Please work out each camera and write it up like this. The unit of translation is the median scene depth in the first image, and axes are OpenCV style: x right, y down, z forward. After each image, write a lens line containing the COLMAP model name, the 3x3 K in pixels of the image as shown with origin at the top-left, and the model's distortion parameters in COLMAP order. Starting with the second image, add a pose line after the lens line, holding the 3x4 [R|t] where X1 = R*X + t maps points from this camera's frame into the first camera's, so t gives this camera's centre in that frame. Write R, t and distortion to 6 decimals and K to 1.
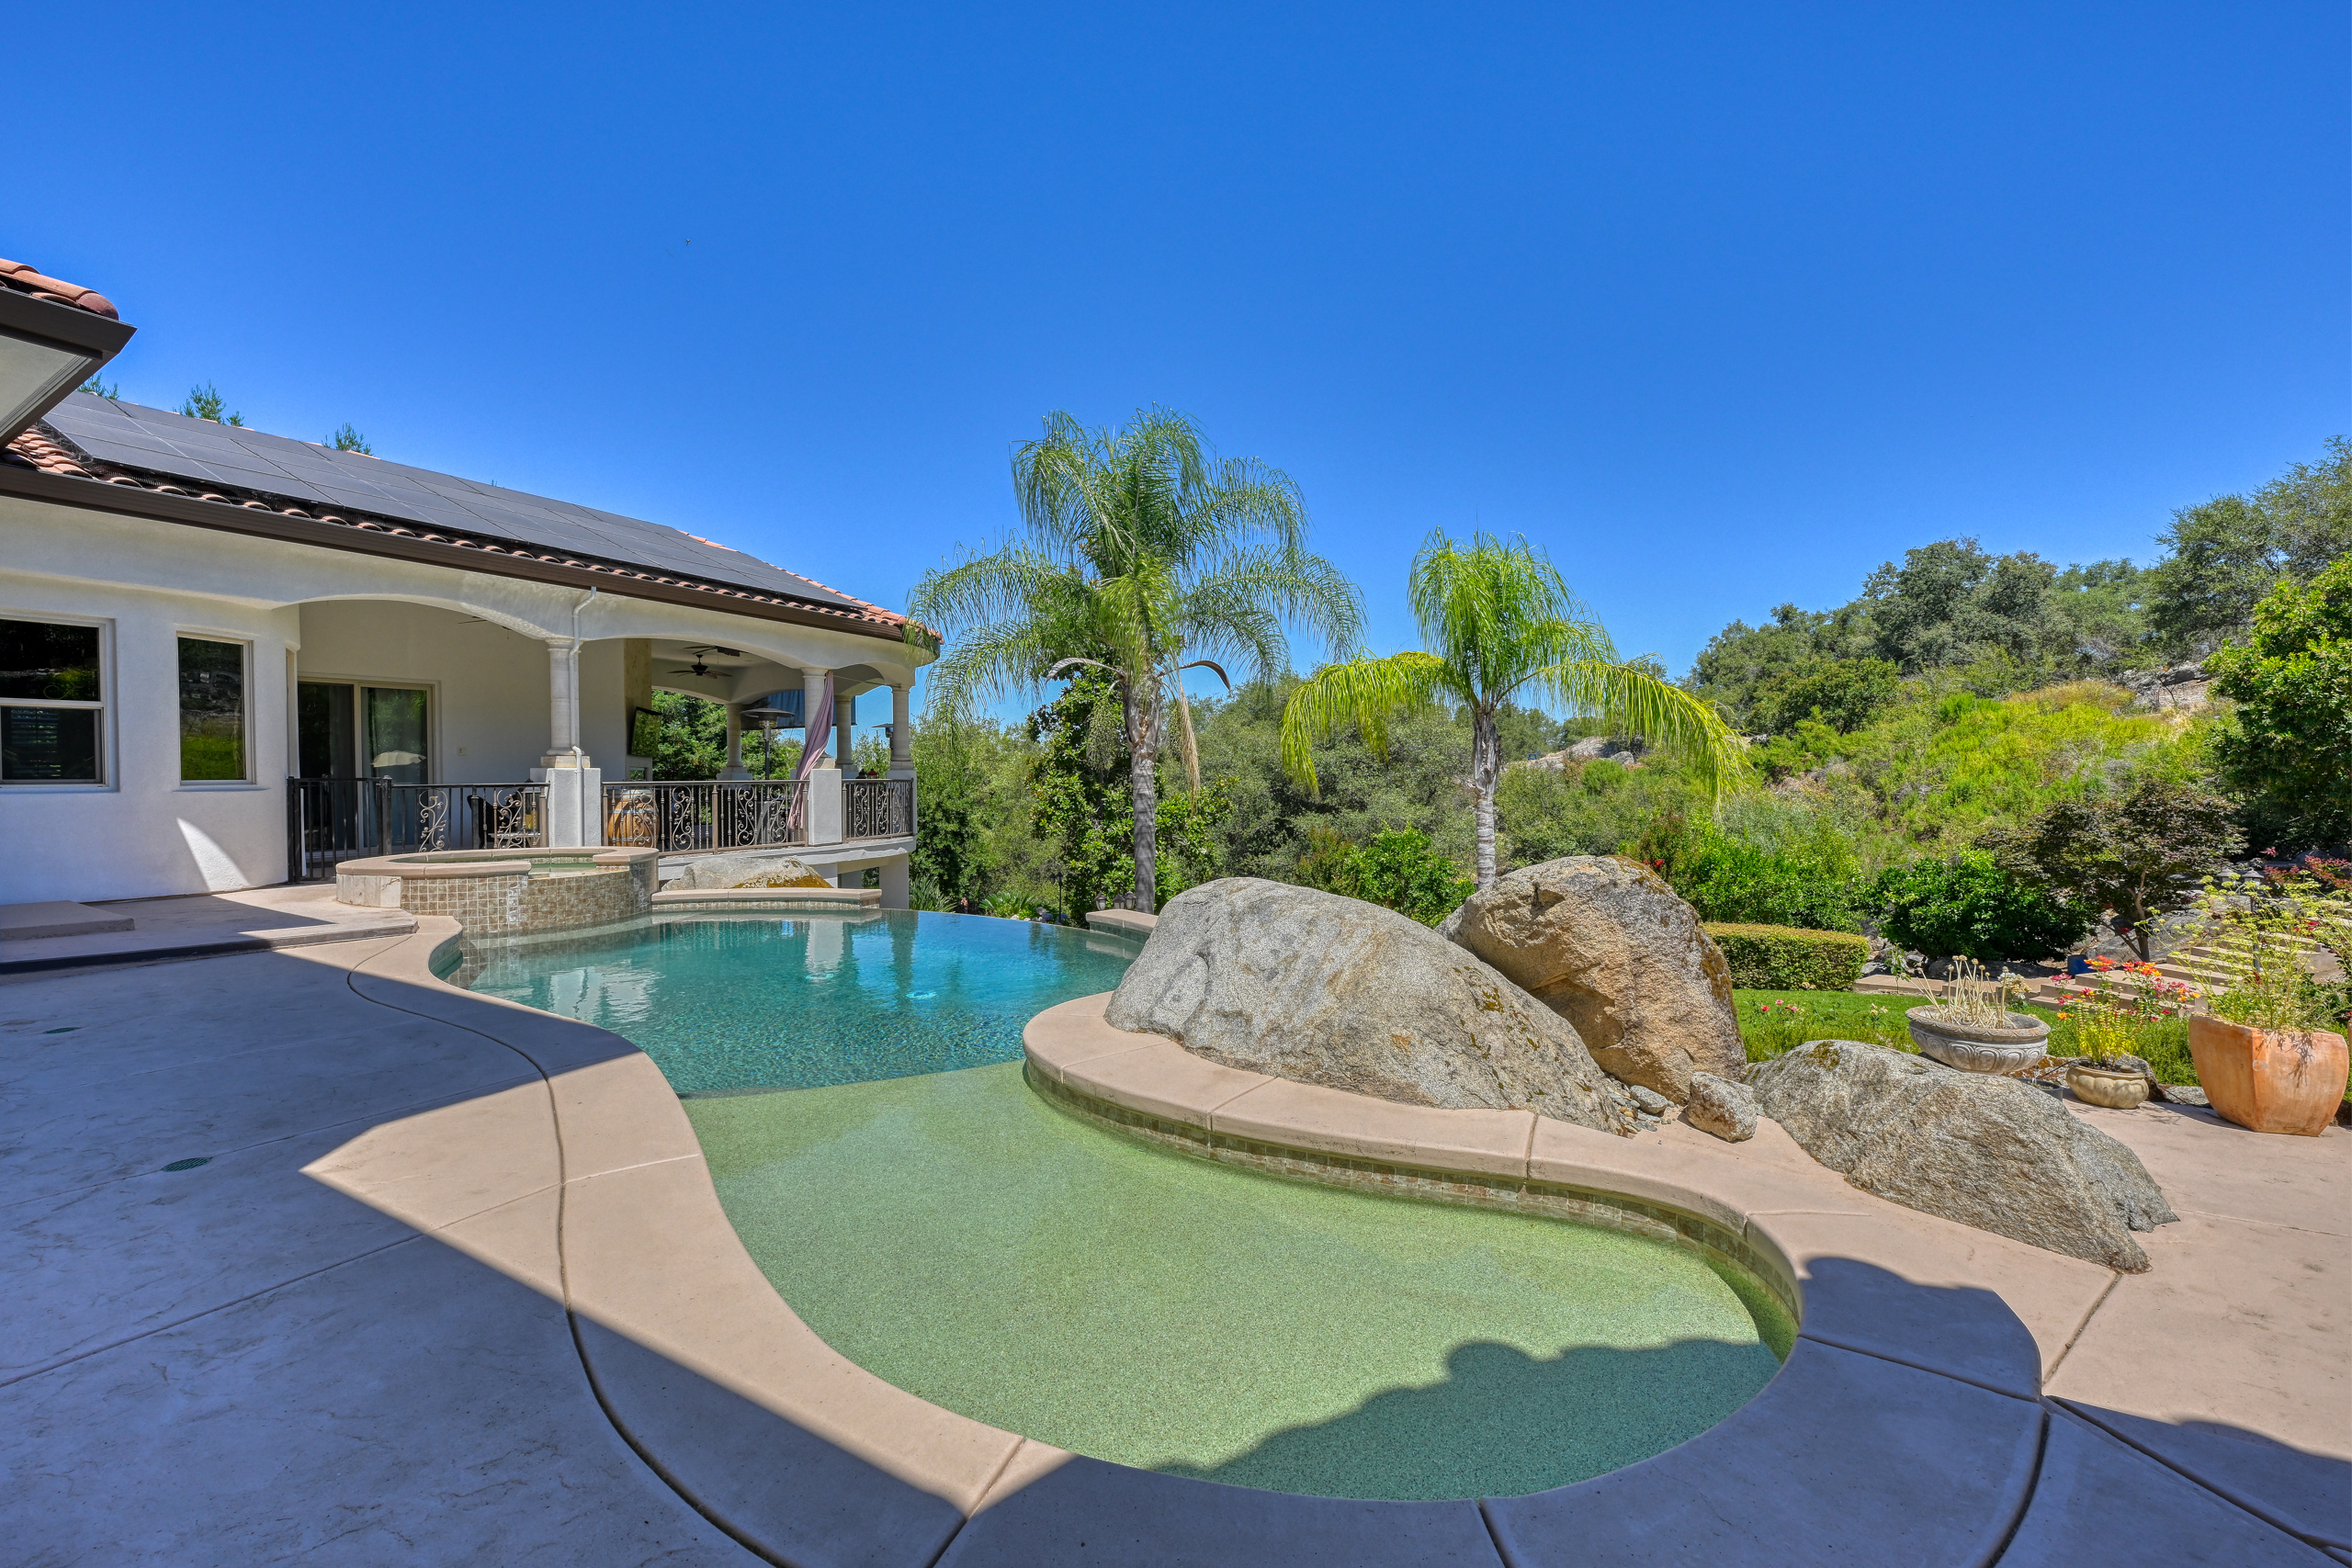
lens RADIAL K [[942.7, 0, 1167.6], [0, 942.7, 787.2], [0, 0, 1]] dist [-0.000880, 0.000724]
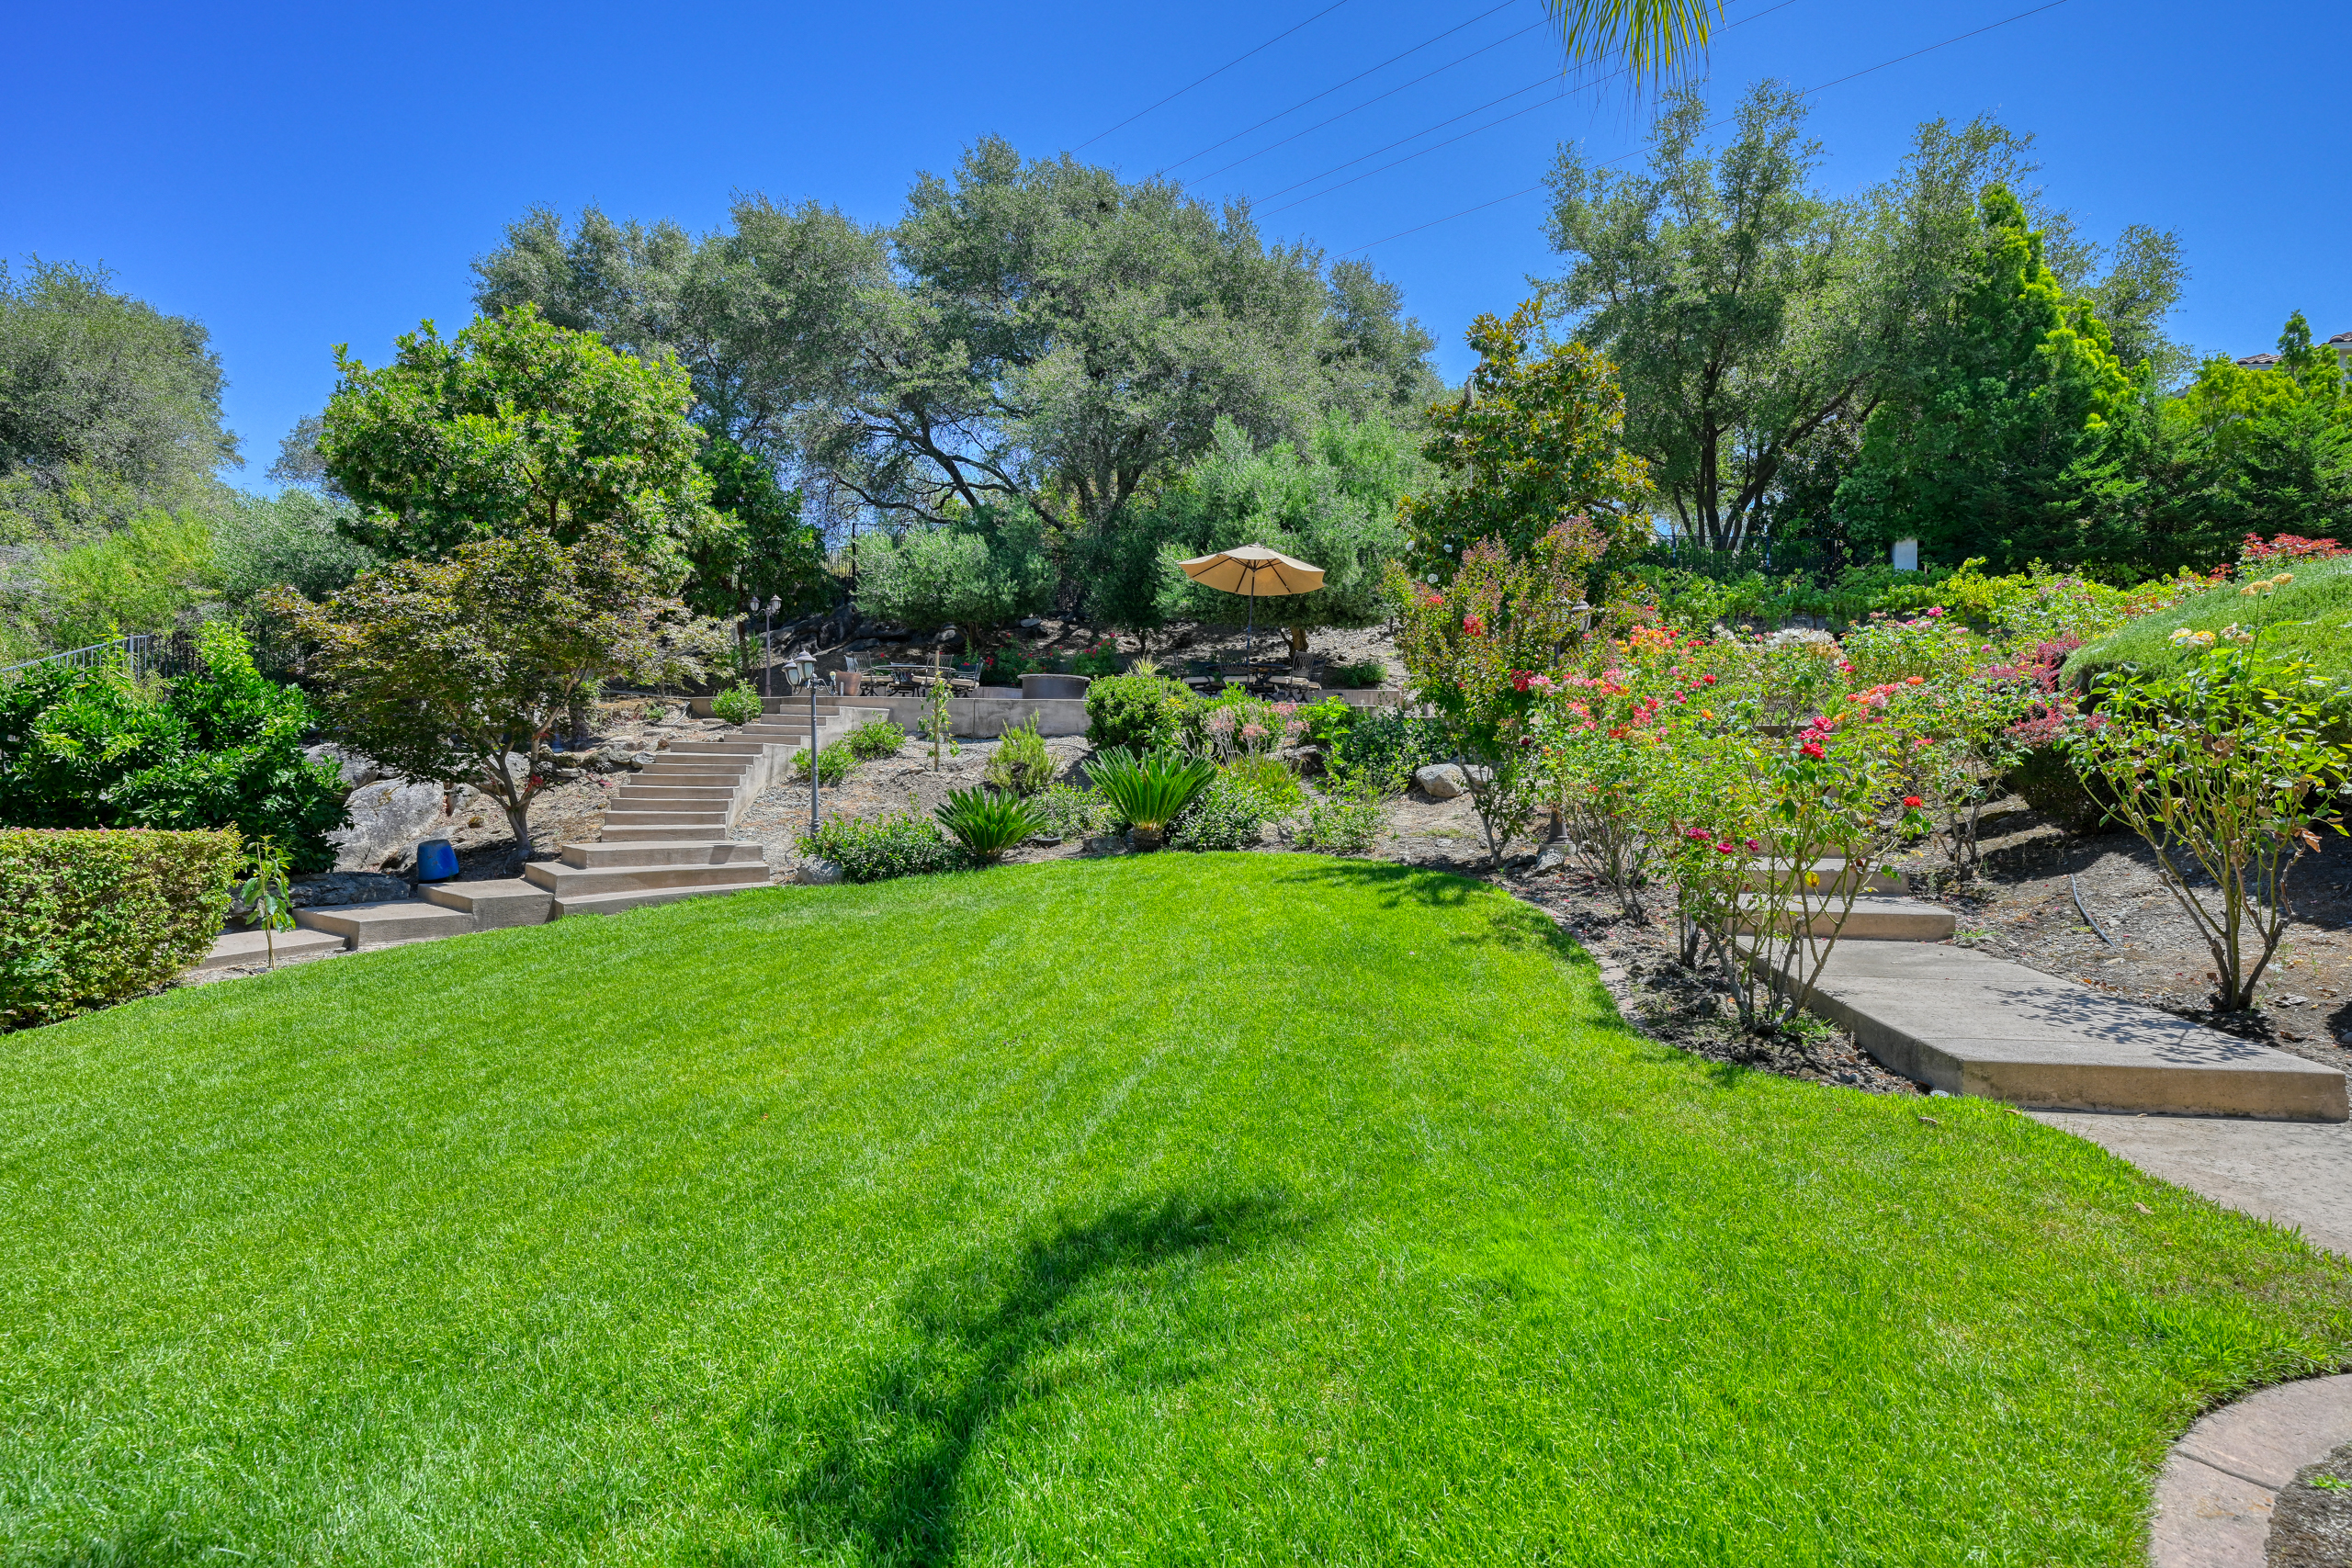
lens RADIAL K [[1095.5, 0, 1182.1], [0, 1095.5, 784.7], [0, 0, 1]] dist [-0.001638, 0.000165]
pose [[-0.365076, 0.007896, 0.930944, 0.180031], [0.008258, 0.999952, -0.005243, 0.123103], [-0.930941, 0.005773, -0.365123, 0.666951]]
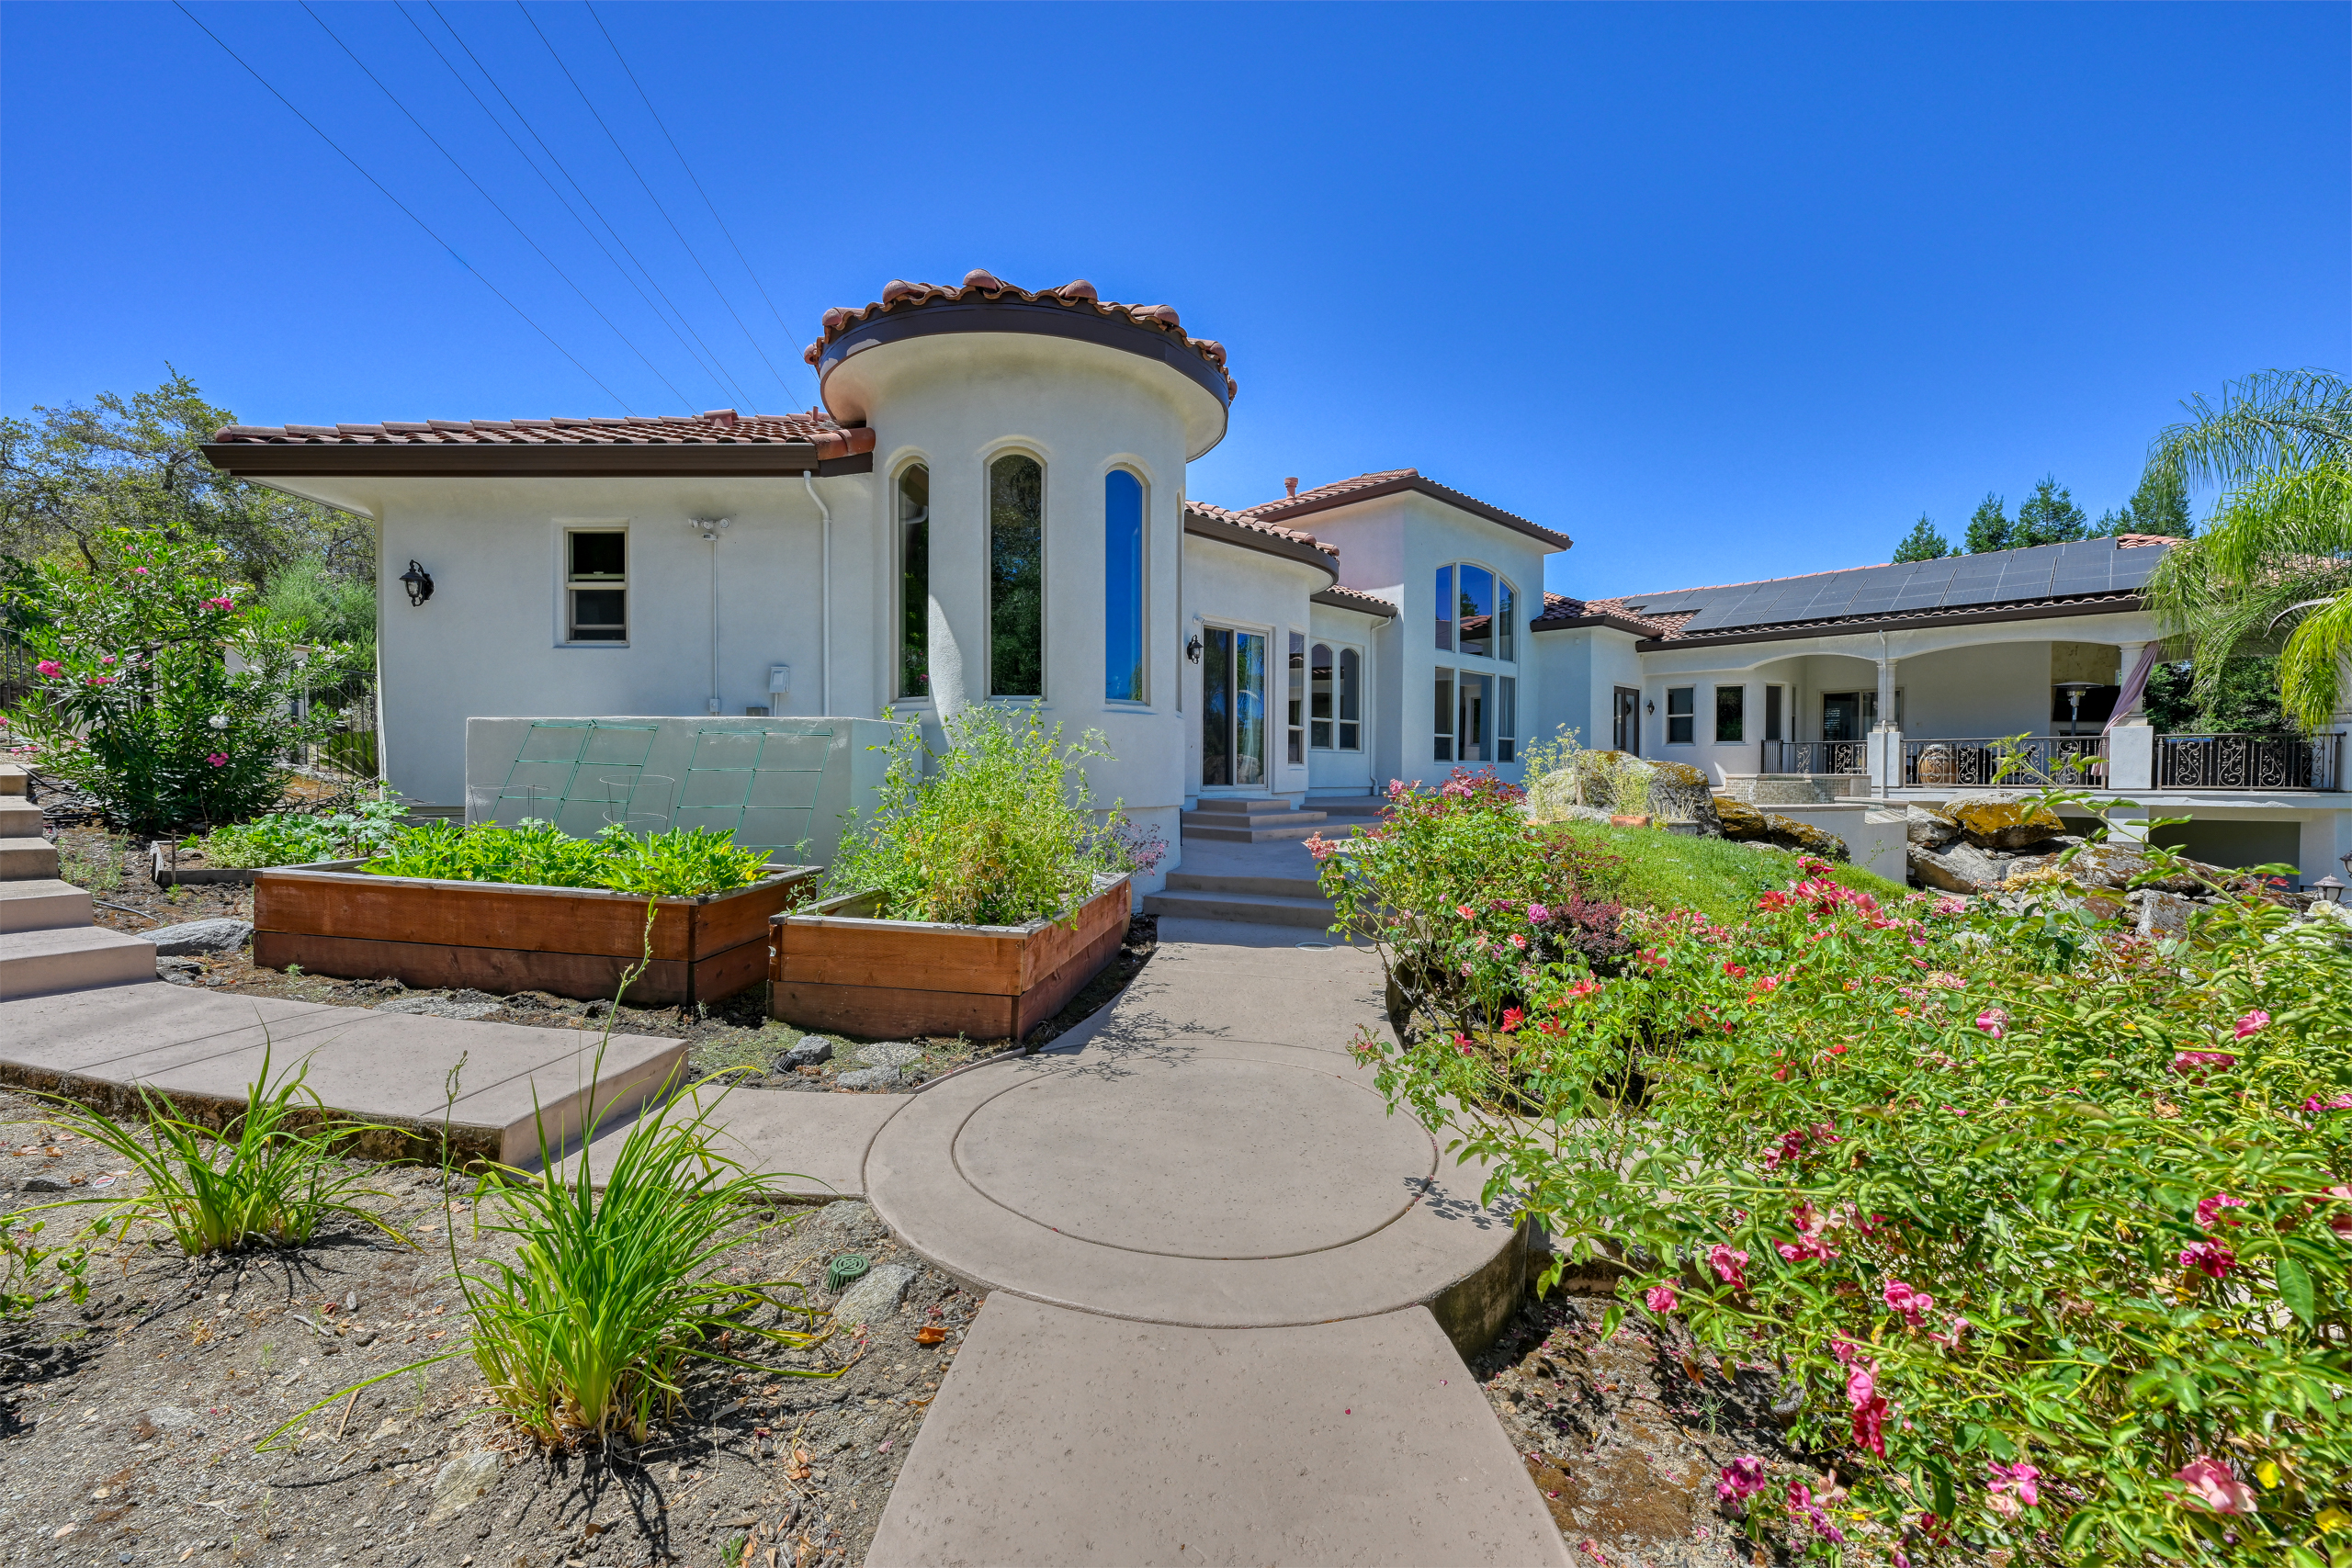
lens RADIAL K [[927.4, 0, 1184.2], [0, 927.4, 788.6], [0, 0, 1]] dist [-0.001391, 0.000196]
pose [[-0.251447, 0.018071, -0.967702, 0.738884], [-0.010913, 0.999709, 0.021504, 0.032411], [0.967810, 0.015967, -0.251177, 0.095023]]
